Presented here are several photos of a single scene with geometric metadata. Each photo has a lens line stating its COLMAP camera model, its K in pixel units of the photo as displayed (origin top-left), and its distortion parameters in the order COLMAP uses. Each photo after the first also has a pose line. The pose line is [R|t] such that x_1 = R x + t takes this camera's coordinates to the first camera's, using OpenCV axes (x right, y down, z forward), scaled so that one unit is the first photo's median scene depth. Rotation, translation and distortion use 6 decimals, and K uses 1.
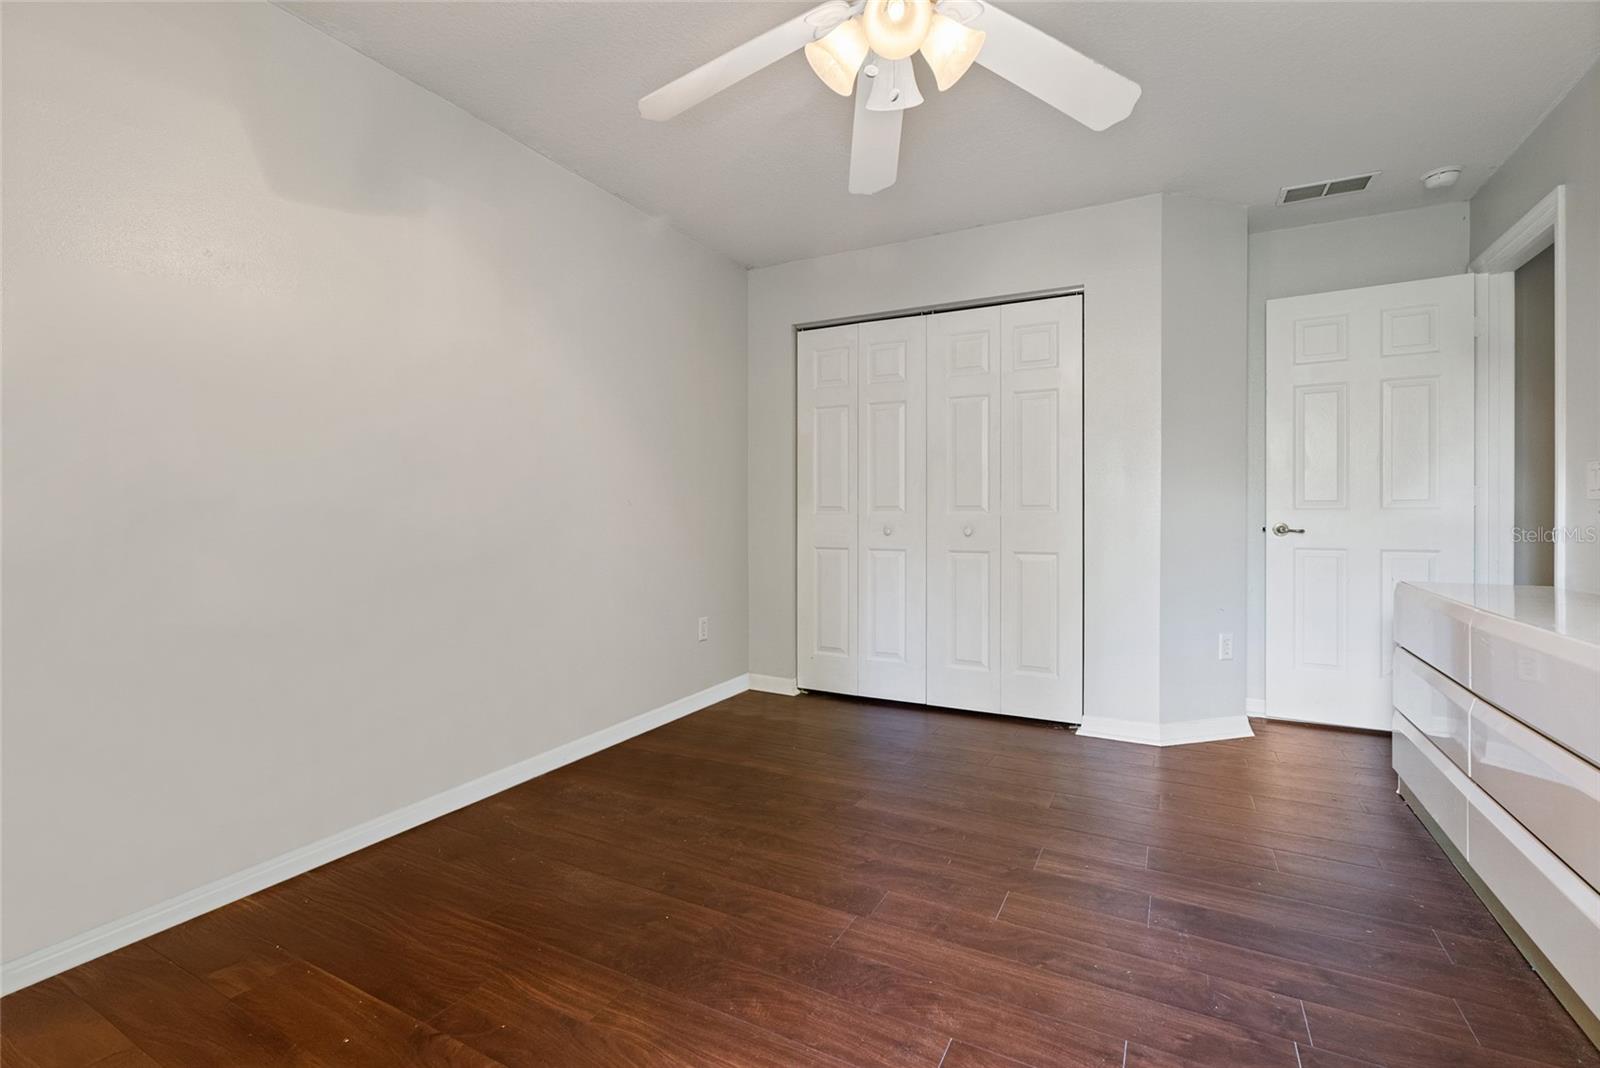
lens RADIAL K [[730.0, 0, 800.0], [0, 730.0, 534.0], [0, 0, 1]] dist [0.000382, 0.000041]
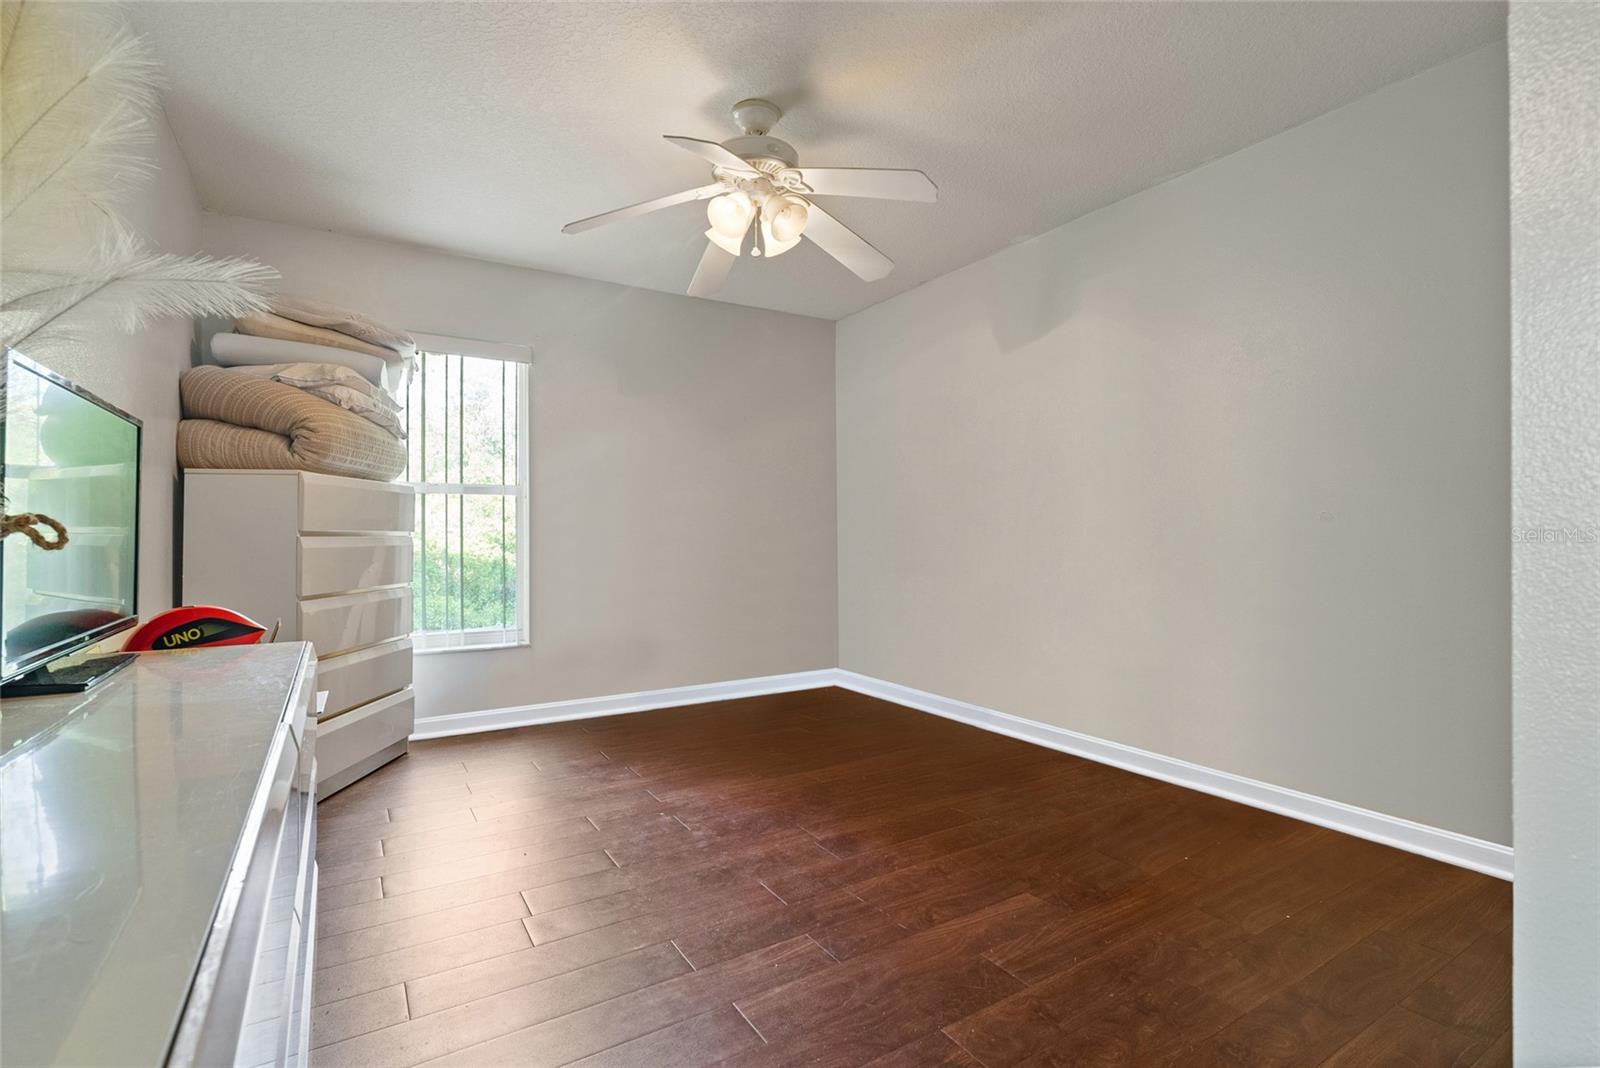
lens RADIAL K [[730.0, 0, 800.0], [0, 730.0, 534.0], [0, 0, 1]] dist [0.000382, 0.000041]
pose [[-0.498291, 0.009830, -0.866954, 1.132480], [-0.012149, 0.999758, 0.018318, -0.047444], [0.866925, 0.019661, -0.498051, 1.484032]]
